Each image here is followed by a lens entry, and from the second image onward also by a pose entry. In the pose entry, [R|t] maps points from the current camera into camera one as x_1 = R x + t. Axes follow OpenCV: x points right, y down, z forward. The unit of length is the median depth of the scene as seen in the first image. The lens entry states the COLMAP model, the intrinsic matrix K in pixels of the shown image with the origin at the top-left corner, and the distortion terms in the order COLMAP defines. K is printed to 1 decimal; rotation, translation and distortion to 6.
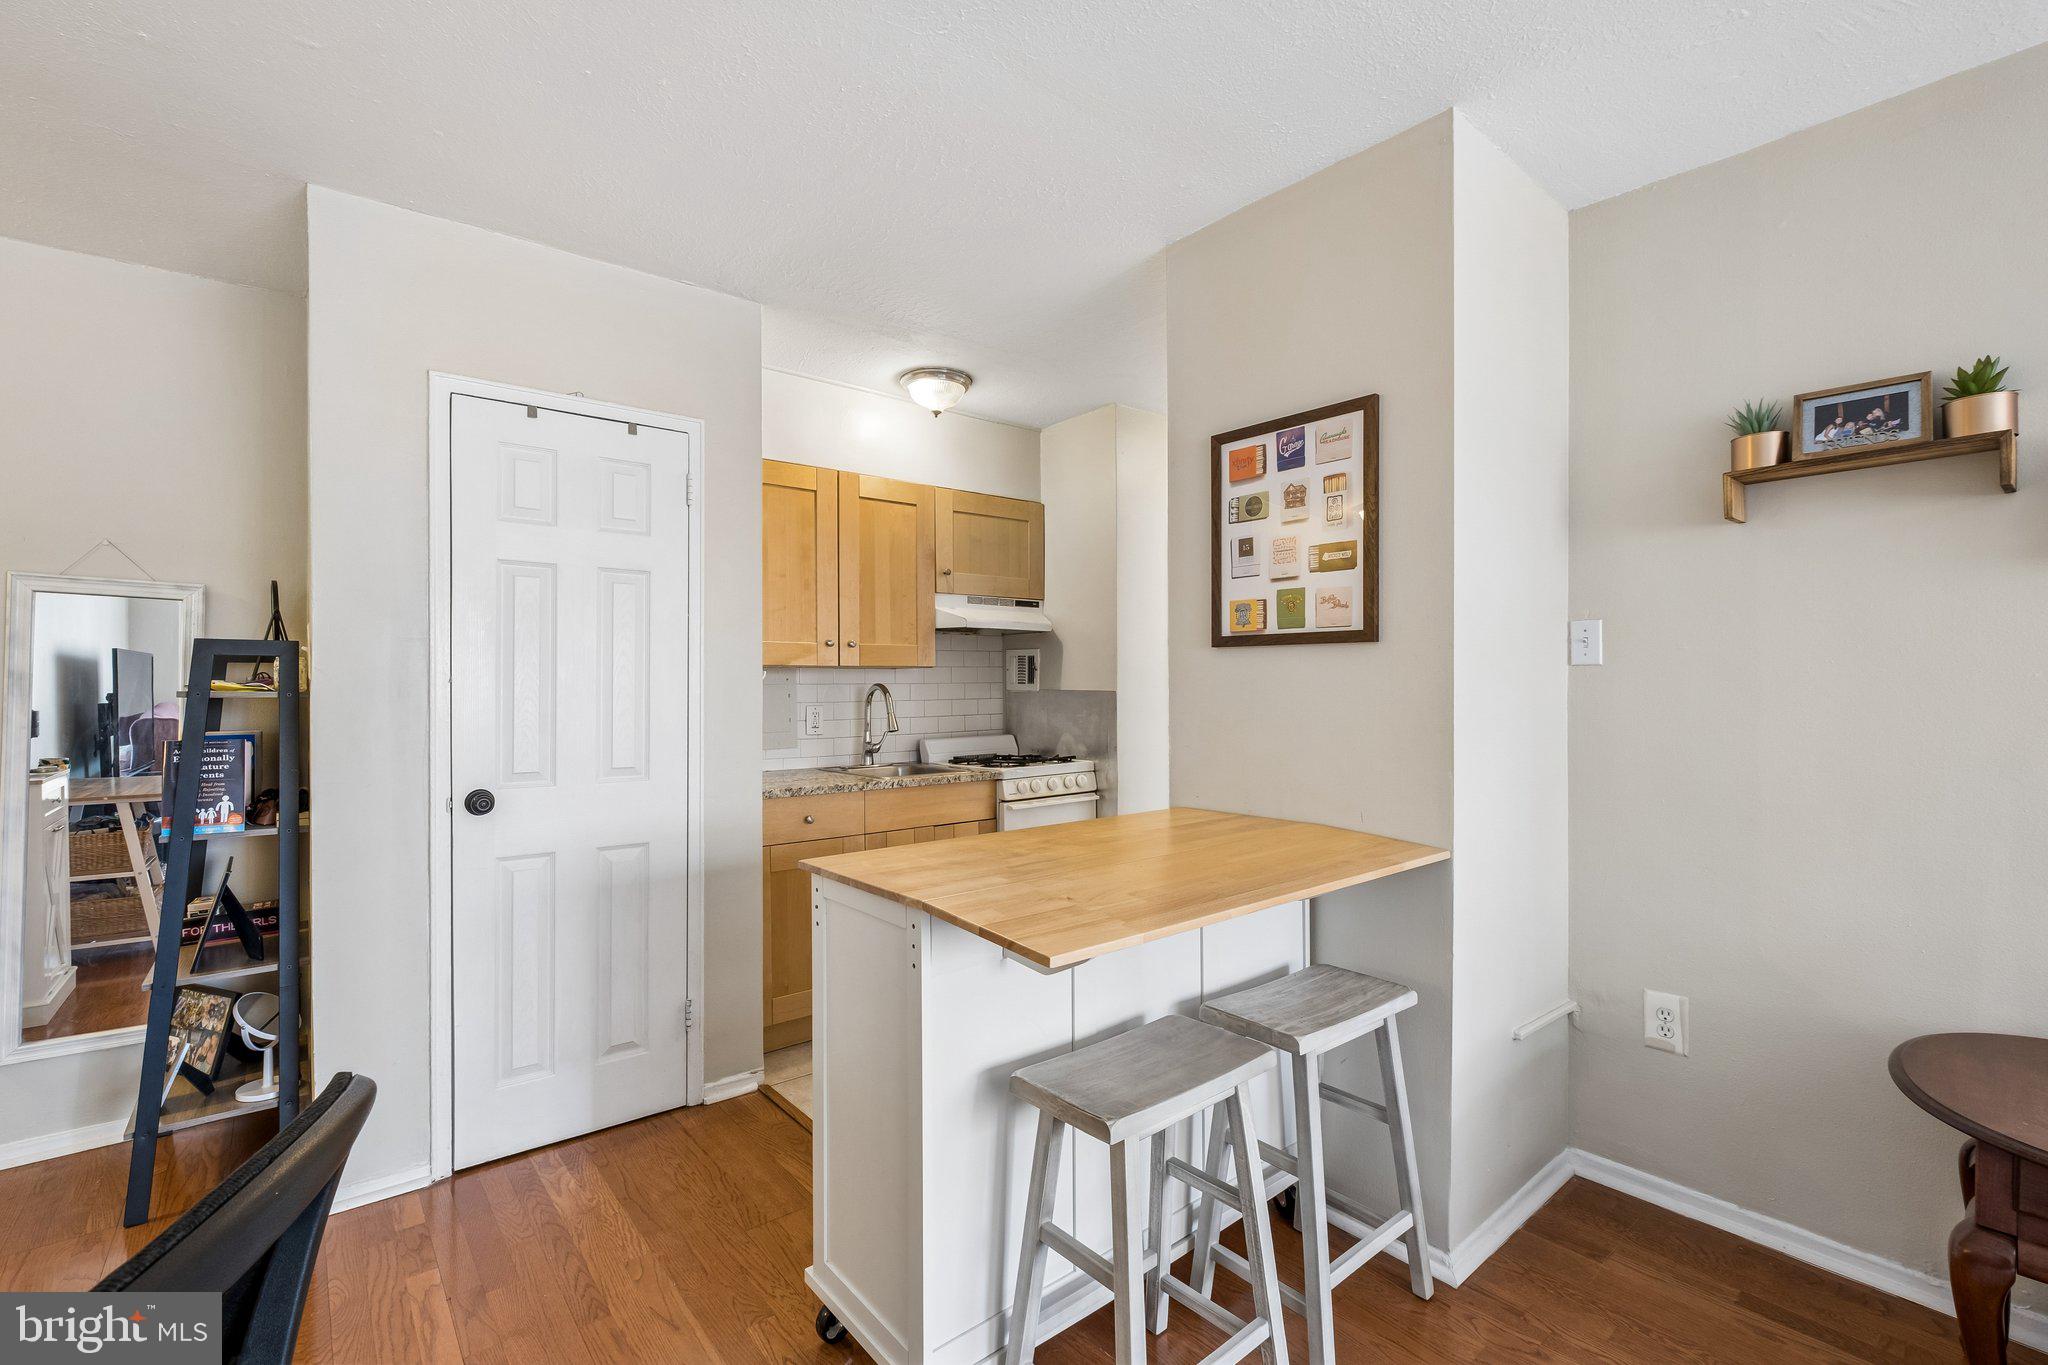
lens RADIAL K [[897.8, 0, 1002.3], [0, 897.8, 683.0], [0, 0, 1]] dist [-0.002147, 0.000172]
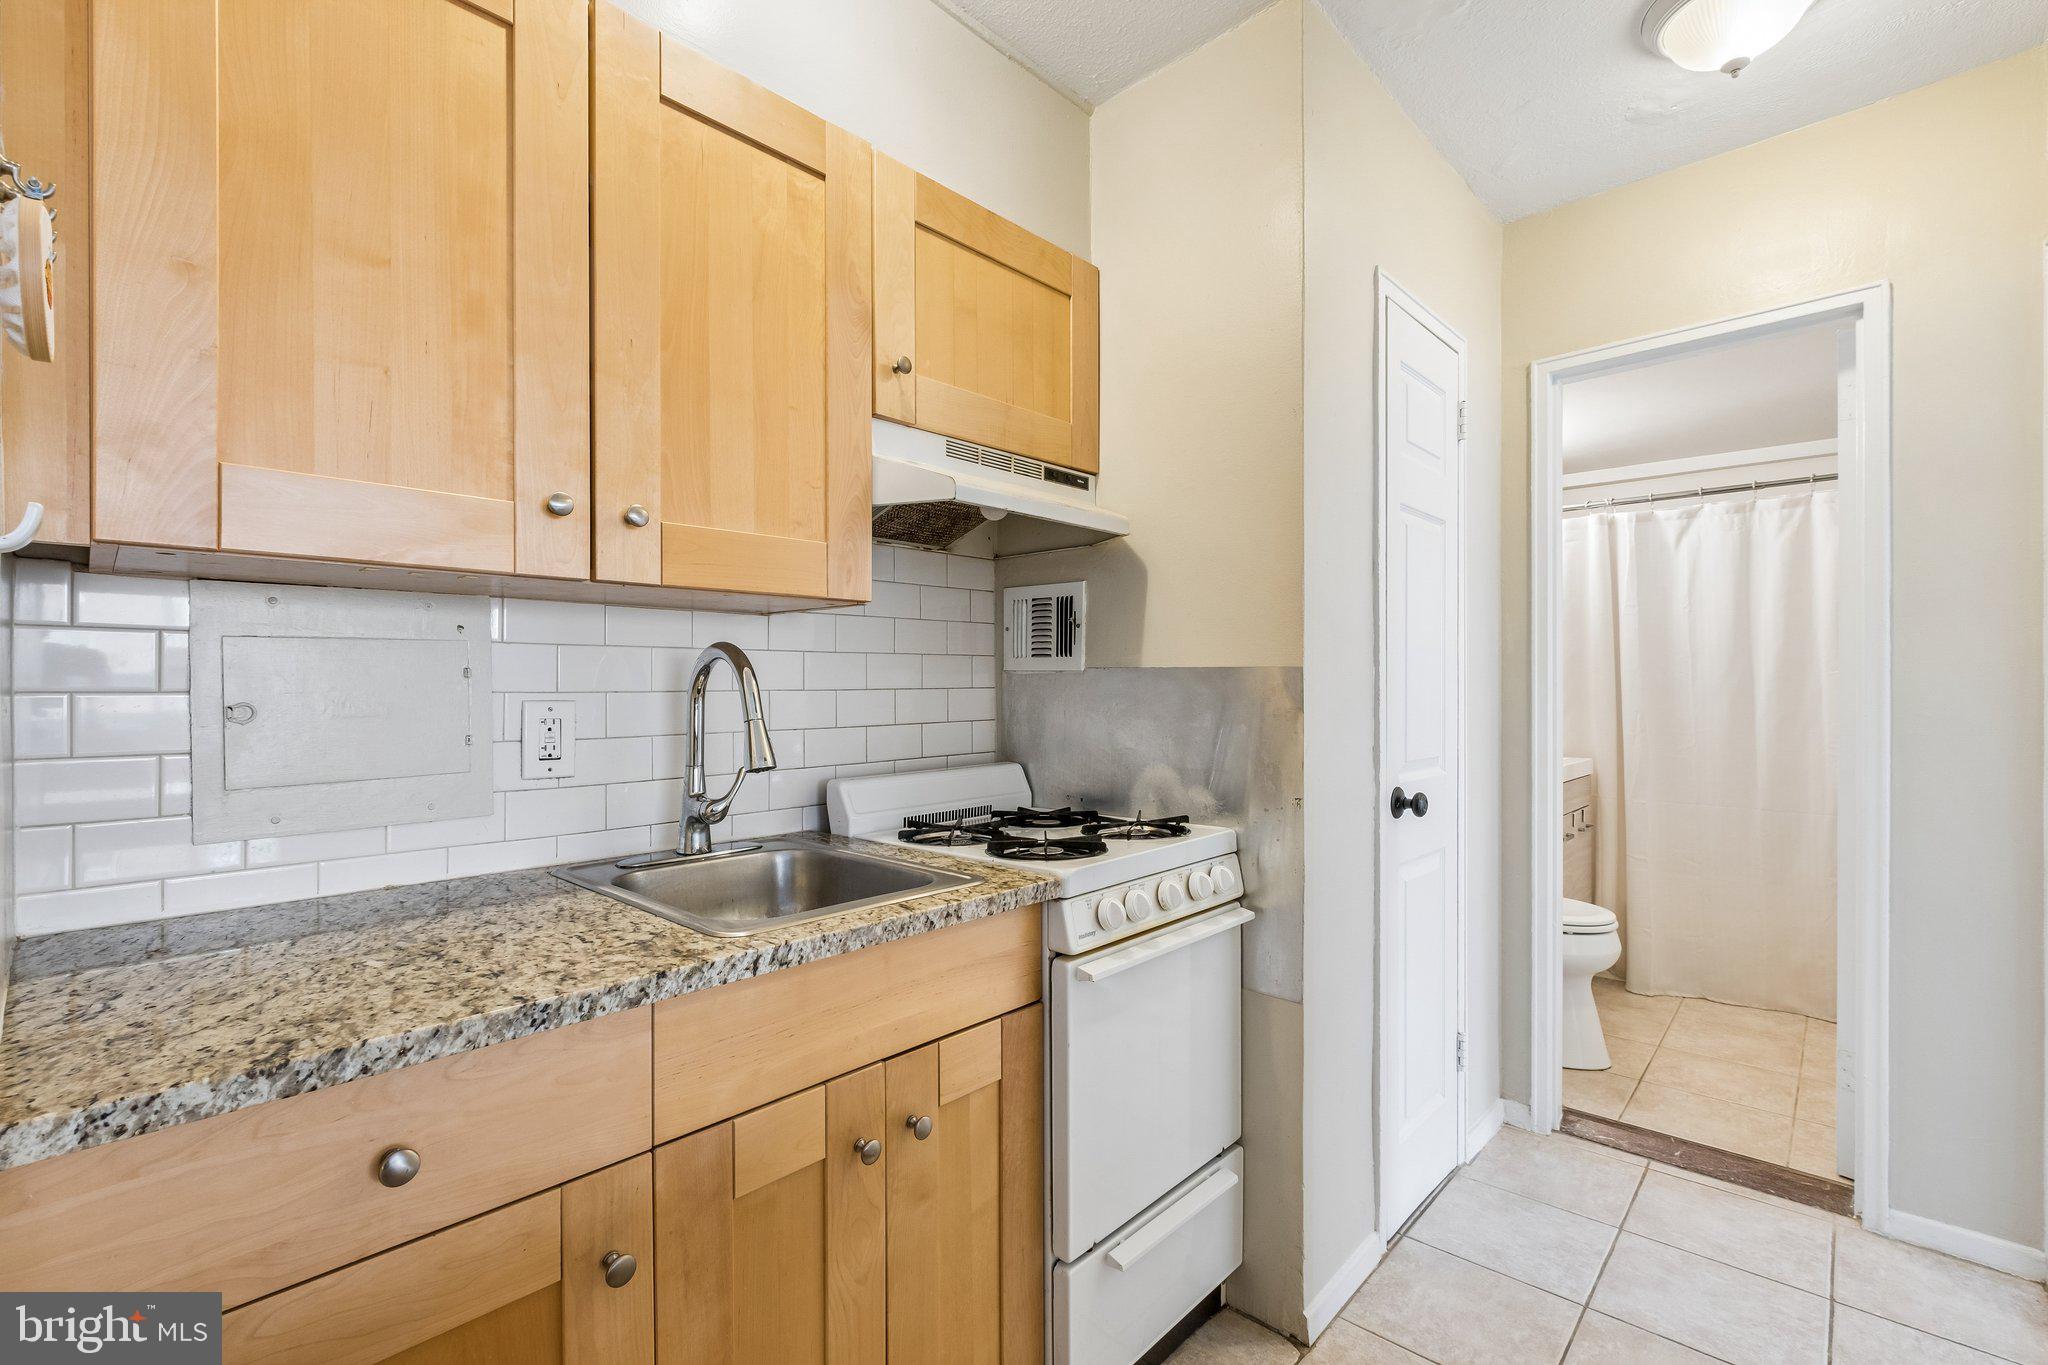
lens RADIAL K [[897.8, 0, 1007.7], [0, 897.8, 689.0], [0, 0, 1]] dist [-0.002147, 0.000172]
pose [[0.990570, 0.002536, 0.136981, -0.108882], [-0.003118, 0.999987, 0.004035, 0.028194], [-0.136969, -0.004424, 0.990566, 0.942151]]
